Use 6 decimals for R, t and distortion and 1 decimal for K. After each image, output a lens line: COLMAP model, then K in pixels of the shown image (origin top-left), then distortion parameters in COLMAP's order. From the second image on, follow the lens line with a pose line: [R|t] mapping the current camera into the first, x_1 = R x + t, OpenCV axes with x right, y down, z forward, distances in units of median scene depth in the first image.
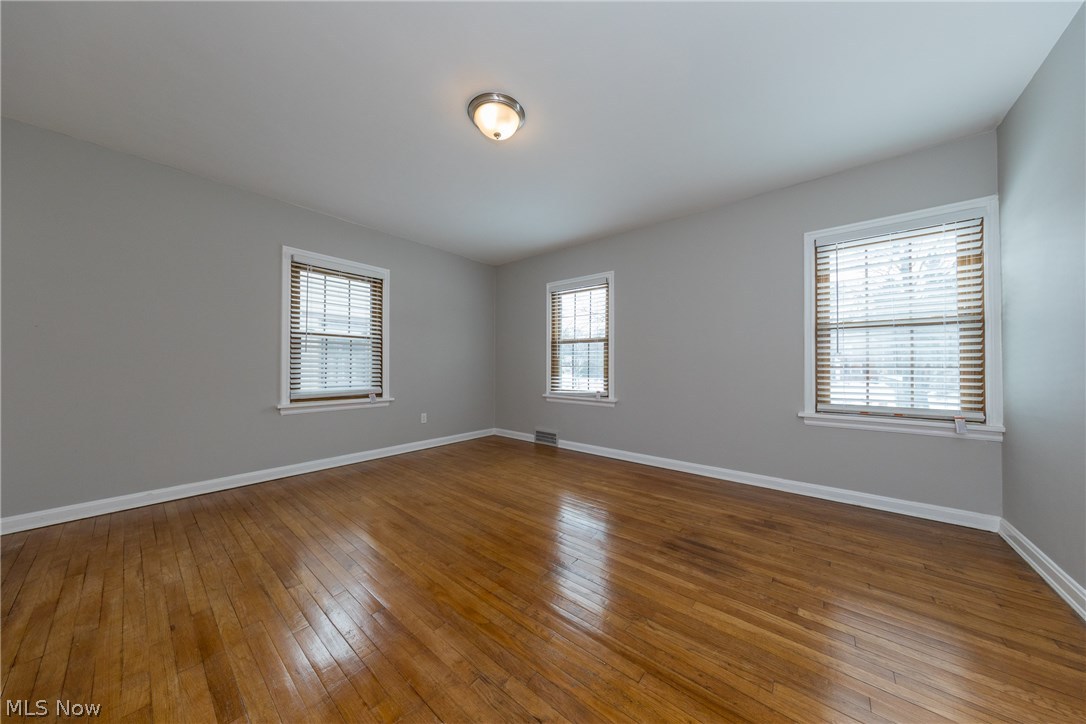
lens RADIAL K [[340.2, 0, 546.5], [0, 340.2, 363.3], [0, 0, 1]] dist [0.003258, -0.000067]
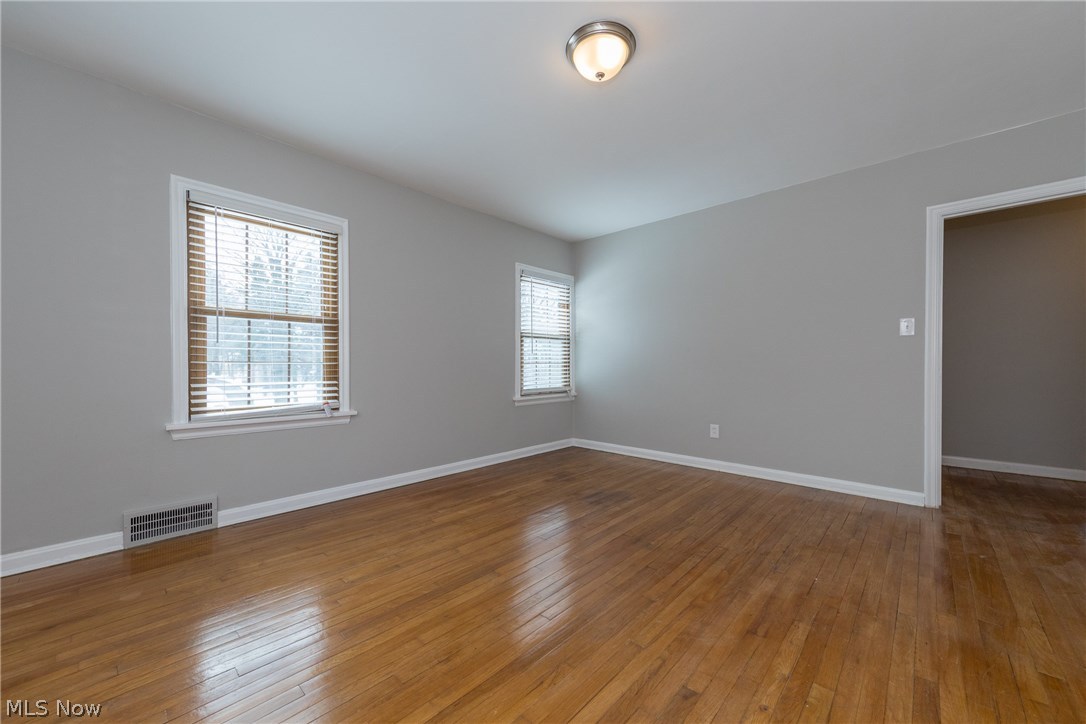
lens RADIAL K [[406.3, 0, 557.2], [0, 406.3, 369.7], [0, 0, 1]] dist [0.002462, 0.000154]
pose [[0.049724, -0.013989, 0.998665, -0.922796], [-0.007471, 0.999869, 0.014378, 0.014249], [-0.998735, -0.008176, 0.049613, 0.860714]]
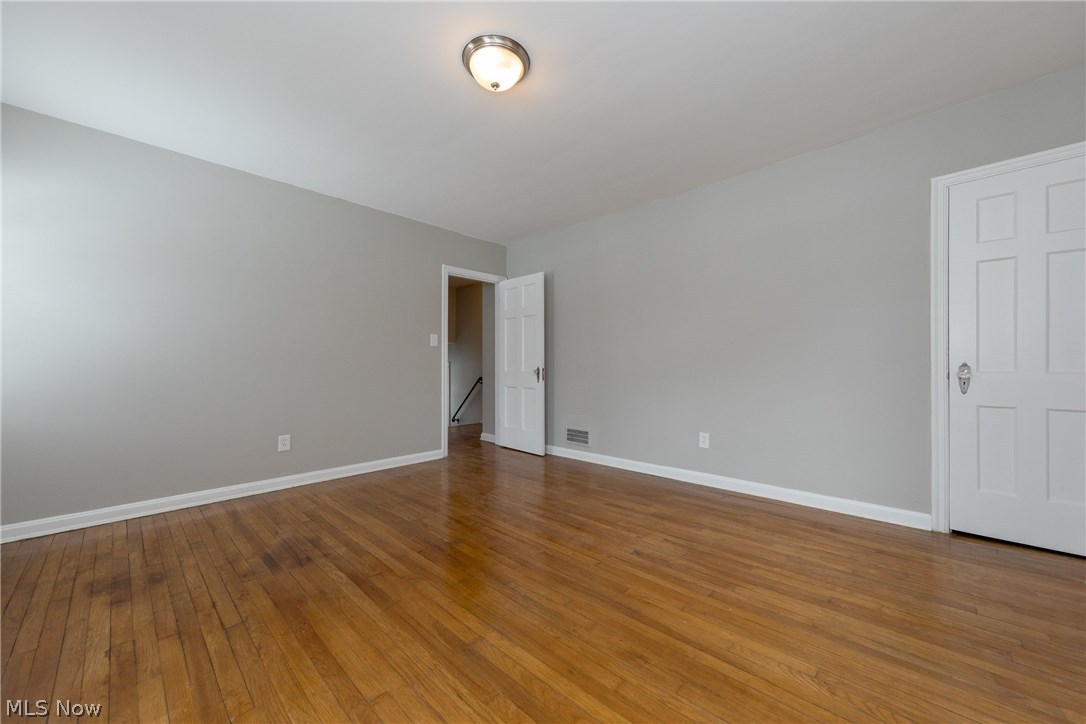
lens RADIAL K [[404.1, 0, 542.5], [0, 404.1, 364.0], [0, 0, 1]] dist [0.000588, 0.000077]
pose [[-0.997076, 0.001239, 0.076409, -0.274775], [0.000359, 0.999933, -0.011528, 0.023050], [-0.076418, -0.011467, -0.997010, 1.619202]]
